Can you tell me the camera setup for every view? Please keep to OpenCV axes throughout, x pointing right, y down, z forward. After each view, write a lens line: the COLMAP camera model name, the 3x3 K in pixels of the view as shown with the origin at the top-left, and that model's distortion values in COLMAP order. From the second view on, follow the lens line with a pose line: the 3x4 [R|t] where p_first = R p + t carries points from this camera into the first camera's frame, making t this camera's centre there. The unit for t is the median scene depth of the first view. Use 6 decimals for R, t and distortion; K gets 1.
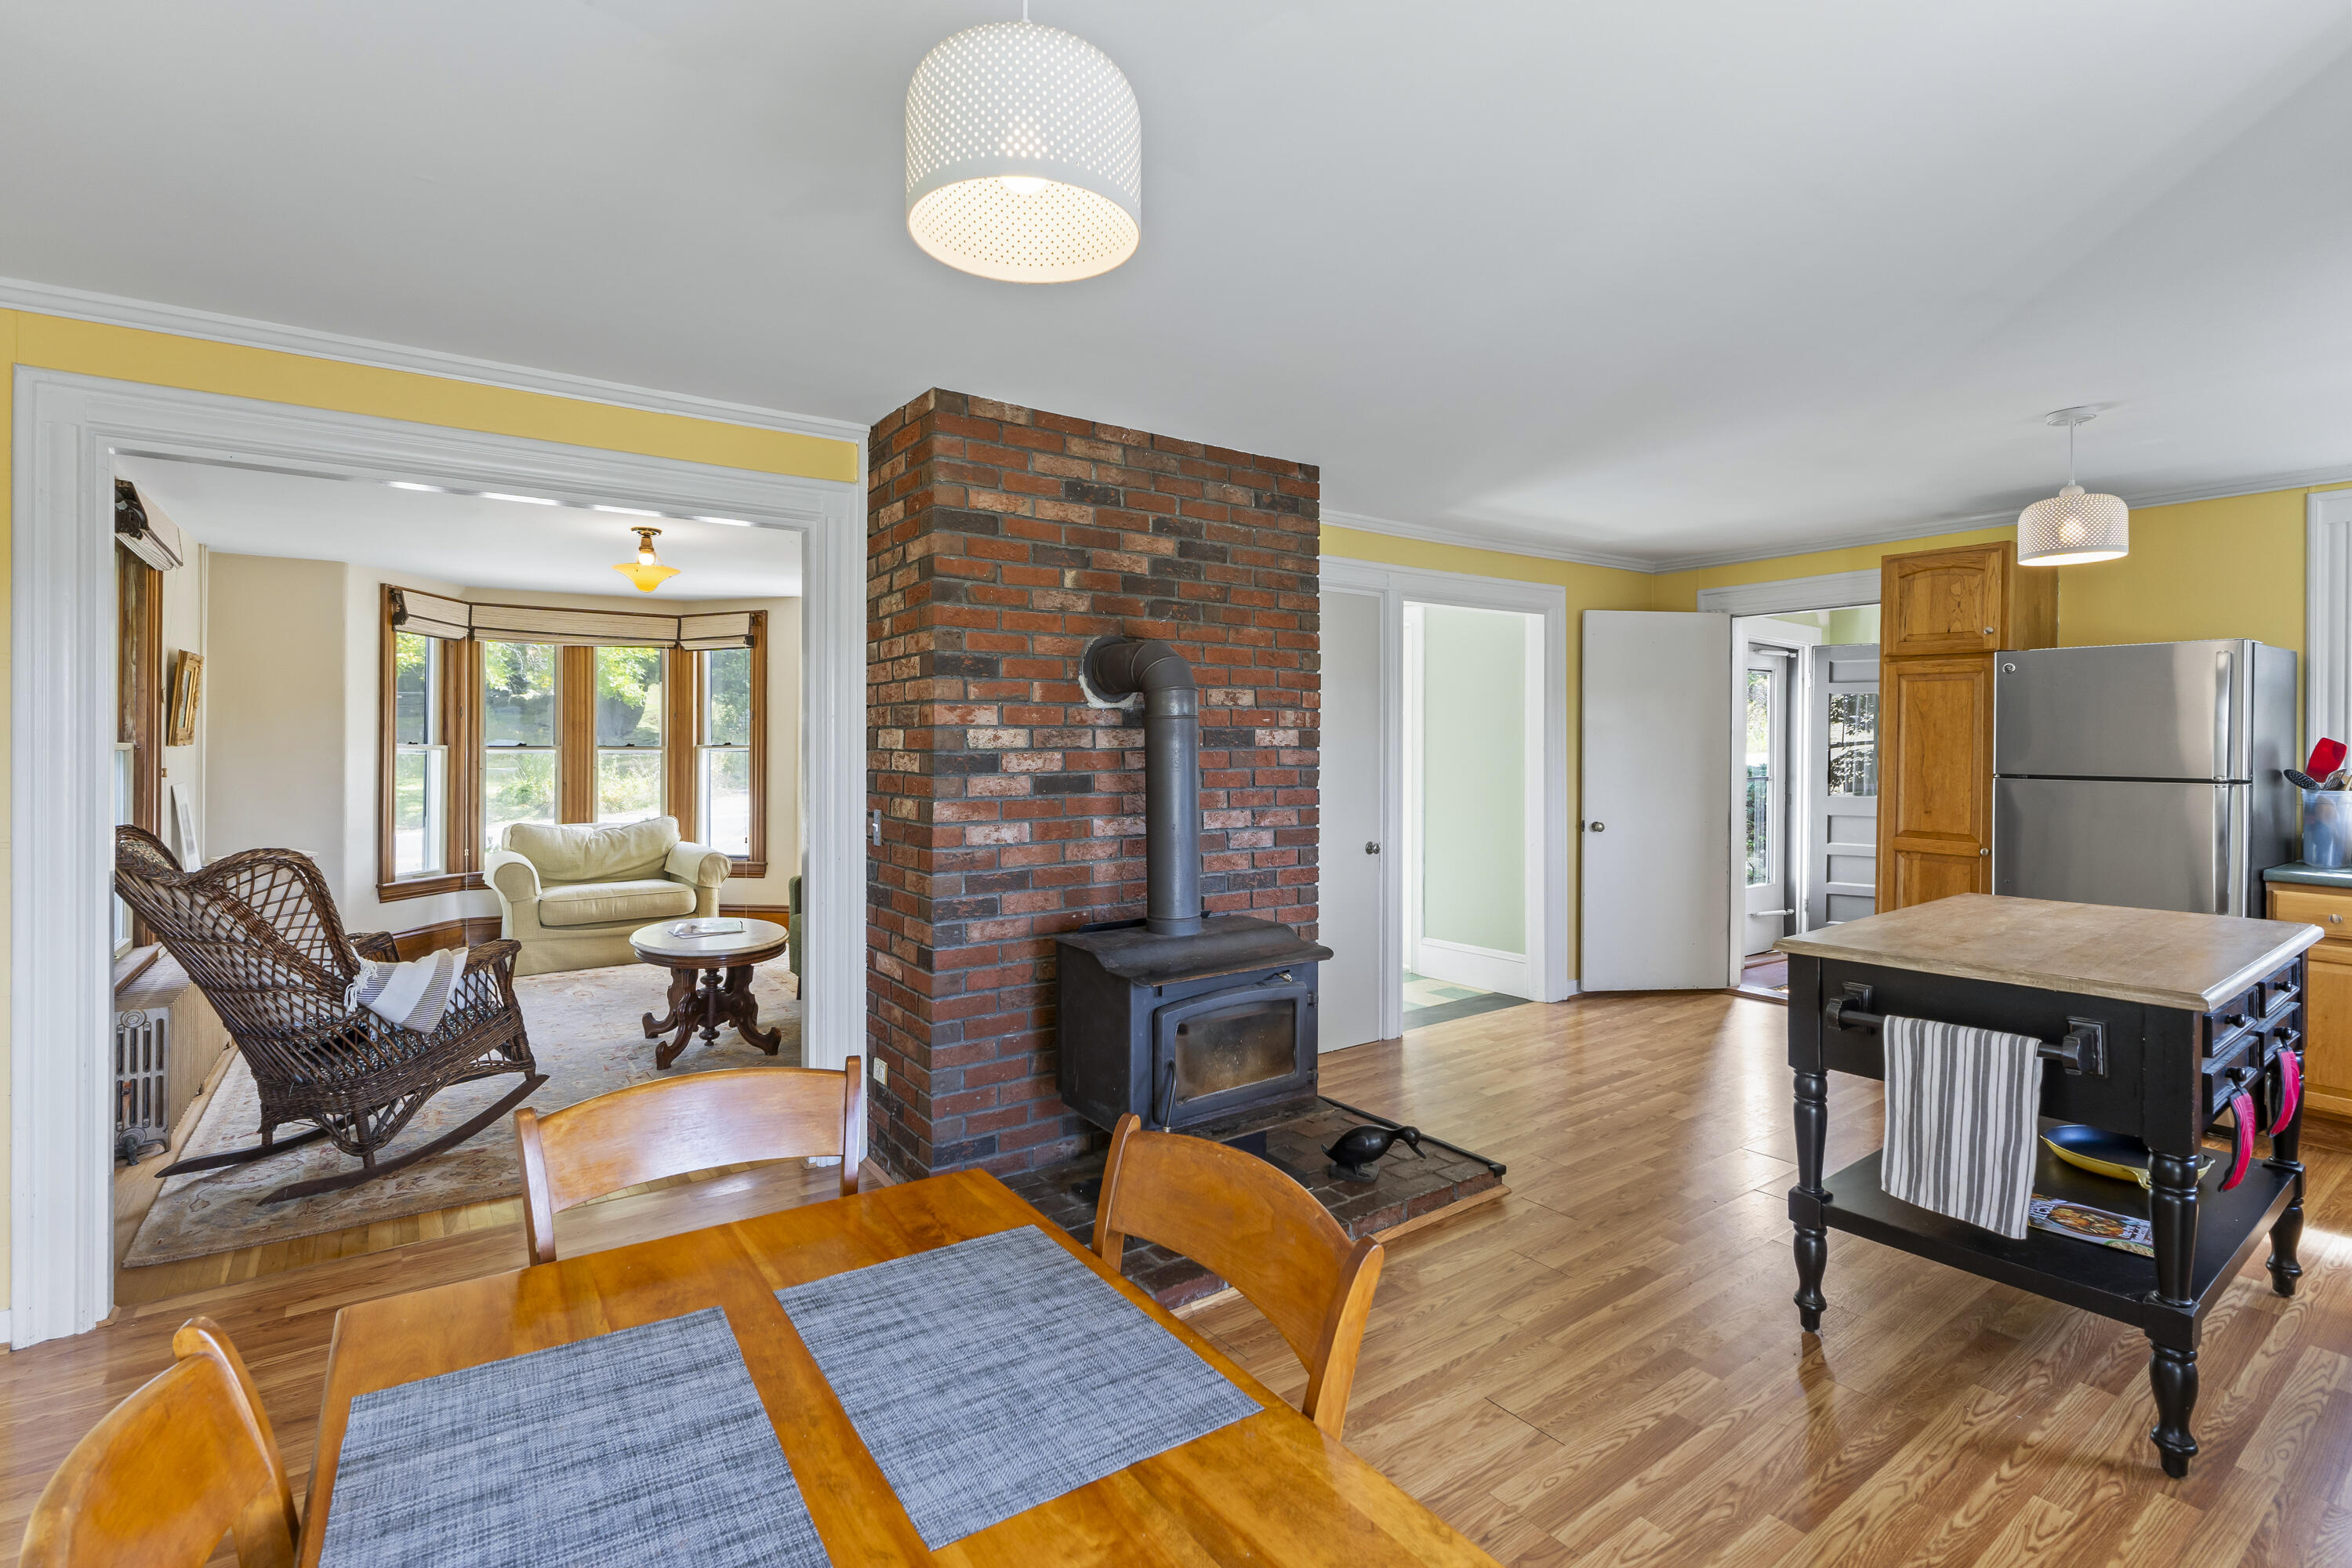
lens RADIAL K [[1069.7, 0, 1178.3], [0, 1069.7, 771.3], [0, 0, 1]] dist [-0.007004, 0.000377]
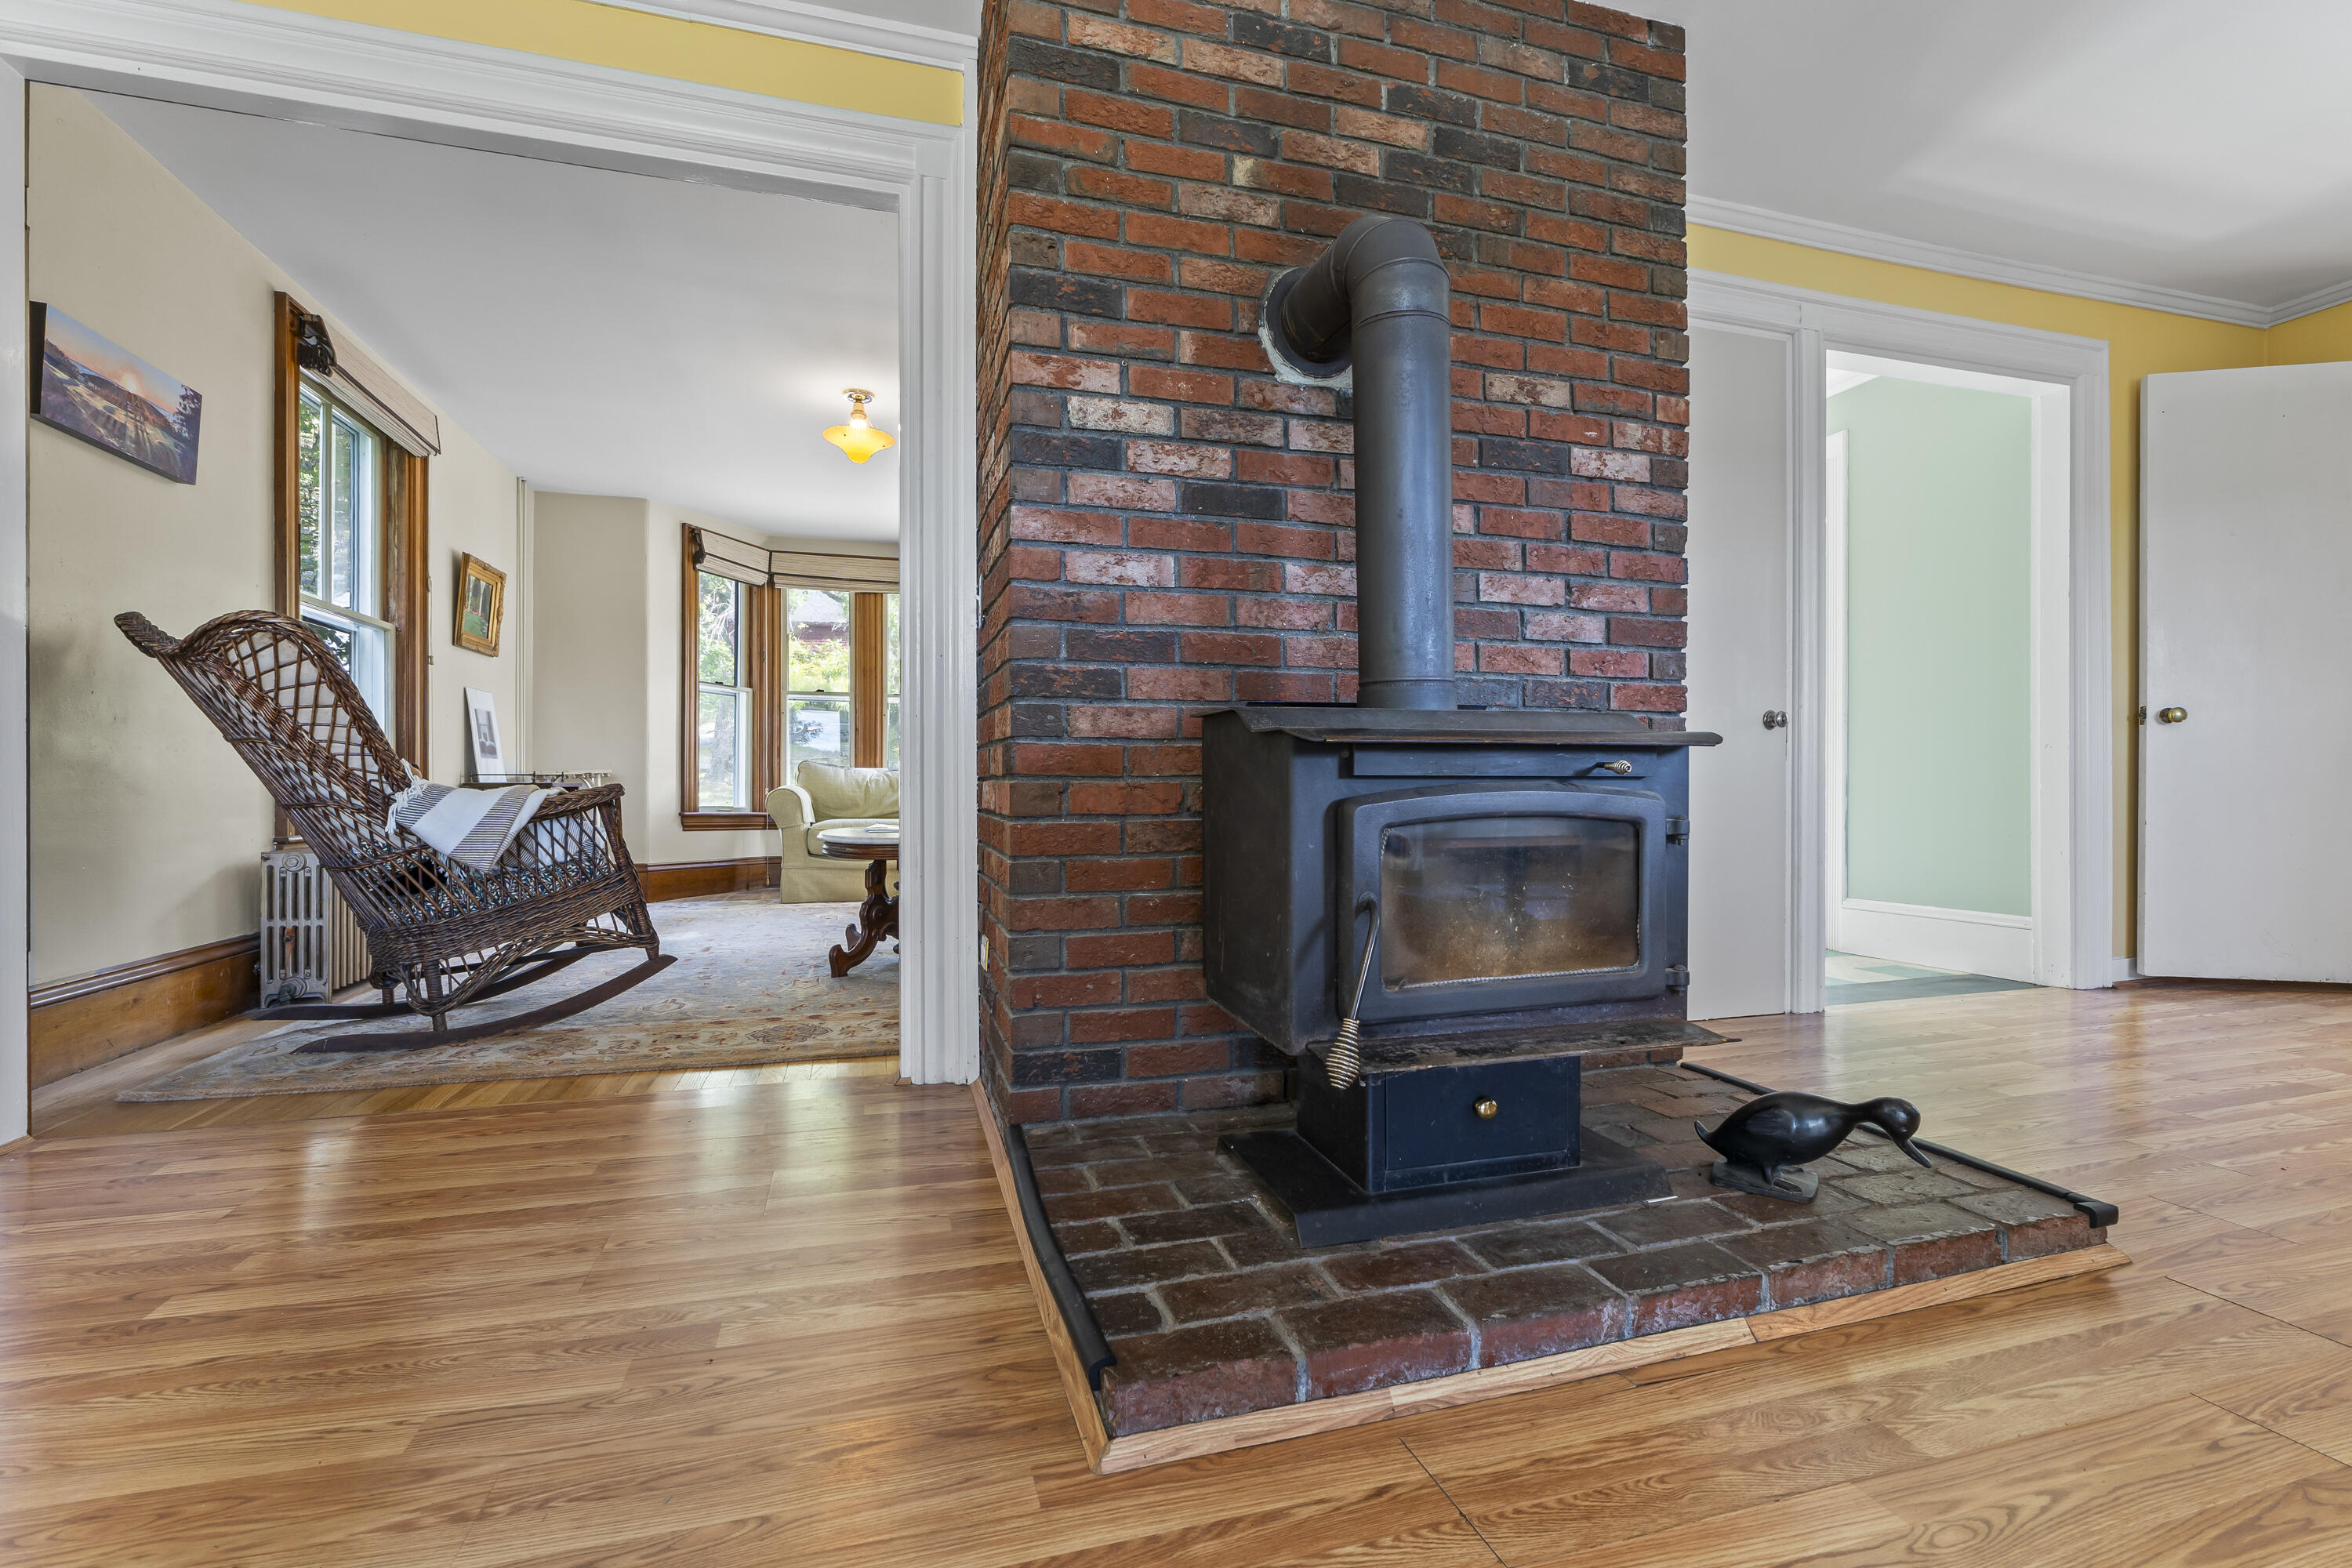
lens RADIAL K [[1023.7, 0, 1158.8], [0, 1023.7, 797.8], [0, 0, 1]] dist [-0.006949, -0.000363]
pose [[0.942373, 0.000130, -0.334565, 0.049894], [-0.001013, 0.999996, -0.002463, 0.180839], [0.334563, 0.002660, 0.942370, 0.409832]]
